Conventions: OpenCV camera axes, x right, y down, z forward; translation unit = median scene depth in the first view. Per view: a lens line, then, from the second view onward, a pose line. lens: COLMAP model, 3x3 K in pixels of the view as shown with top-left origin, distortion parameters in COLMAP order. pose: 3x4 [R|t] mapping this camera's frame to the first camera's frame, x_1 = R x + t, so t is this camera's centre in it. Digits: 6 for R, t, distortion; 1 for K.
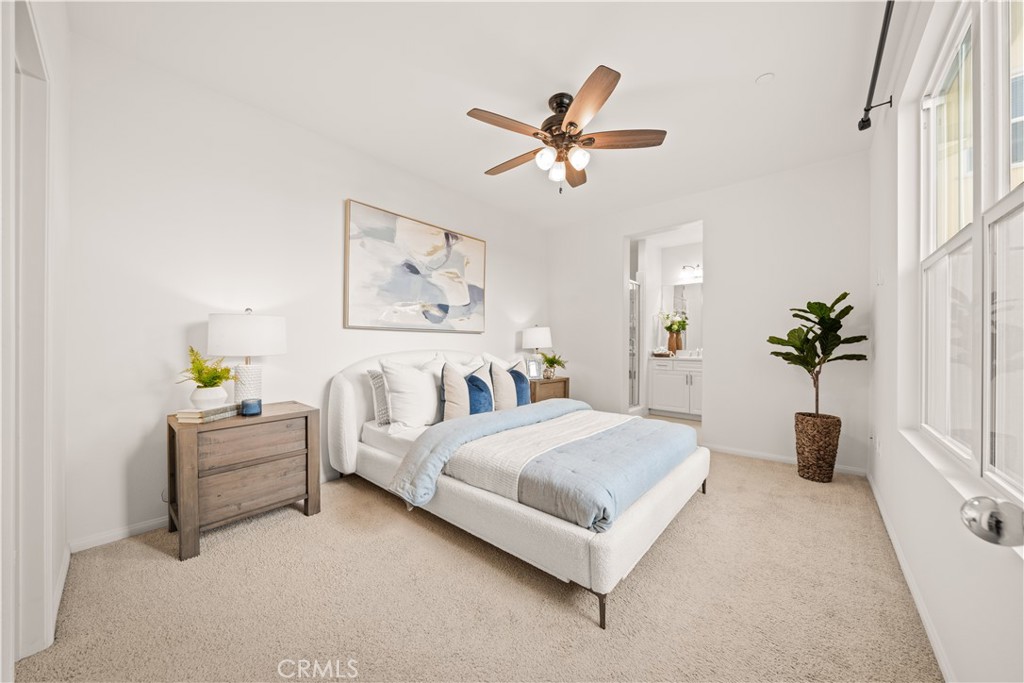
lens RADIAL K [[351.0, 0, 508.8], [0, 351.0, 343.6], [0, 0, 1]] dist [-0.003126, 0.000403]
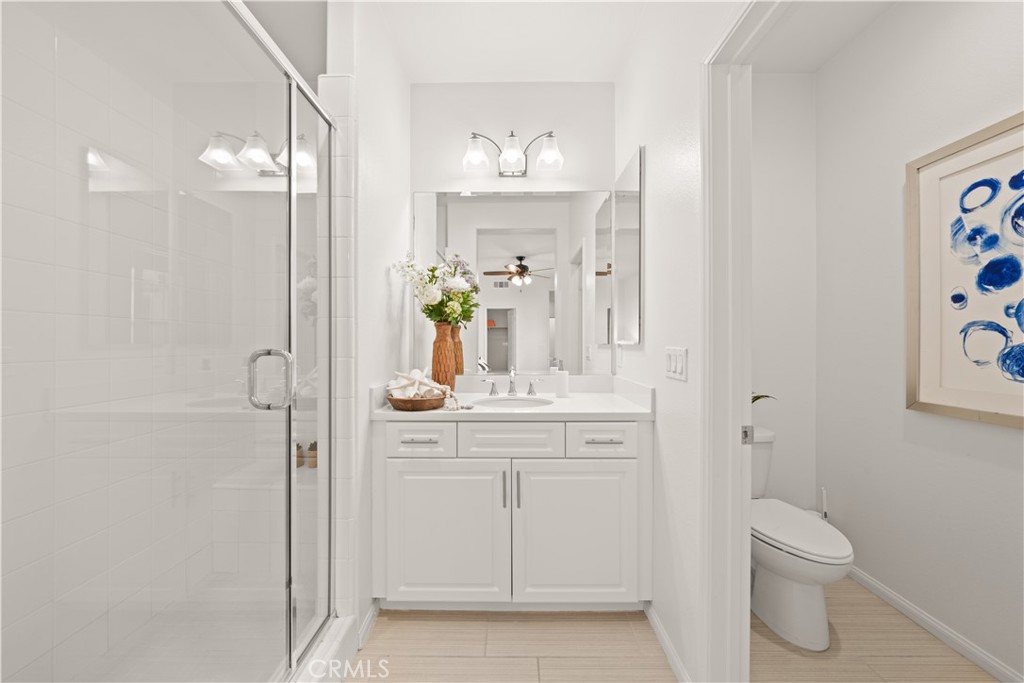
lens RADIAL K [[351.0, 0, 508.4], [0, 351.0, 343.4], [0, 0, 1]] dist [-0.003126, 0.000403]
pose [[0.756986, -0.005319, 0.653410, 0.298921], [0.007511, 0.999972, -0.000562, -0.013738], [-0.653388, 0.005333, 0.757004, 0.718631]]
